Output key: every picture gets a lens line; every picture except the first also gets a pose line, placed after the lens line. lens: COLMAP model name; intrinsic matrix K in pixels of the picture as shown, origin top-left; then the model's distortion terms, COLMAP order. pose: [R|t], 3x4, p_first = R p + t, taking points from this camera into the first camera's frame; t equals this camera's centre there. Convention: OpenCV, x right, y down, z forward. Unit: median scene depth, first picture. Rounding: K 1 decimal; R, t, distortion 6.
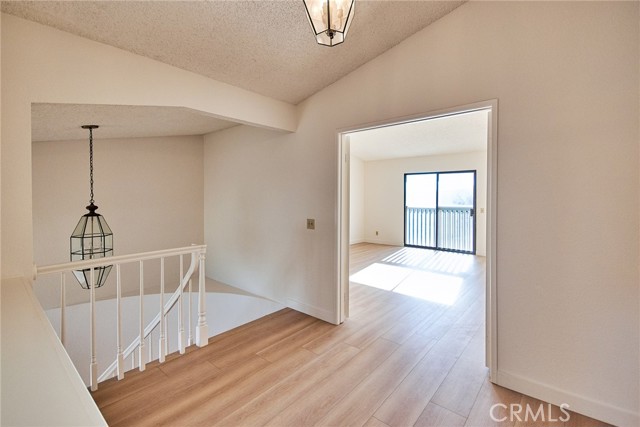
lens RADIAL K [[286.6, 0, 323.3], [0, 286.6, 194.8], [0, 0, 1]] dist [0.011834, -0.000305]
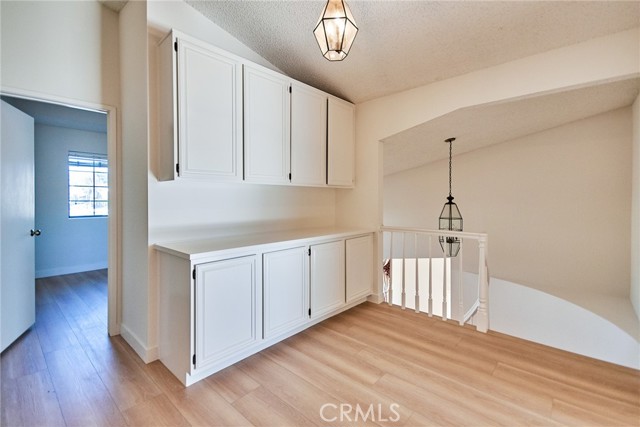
lens RADIAL K [[286.6, 0, 323.3], [0, 286.6, 194.8], [0, 0, 1]] dist [0.011834, -0.000305]
pose [[-0.030072, -0.013410, -0.999458, 0.870395], [0.008687, 0.999869, -0.013677, 0.062770], [0.999510, -0.009094, -0.029952, 0.647649]]
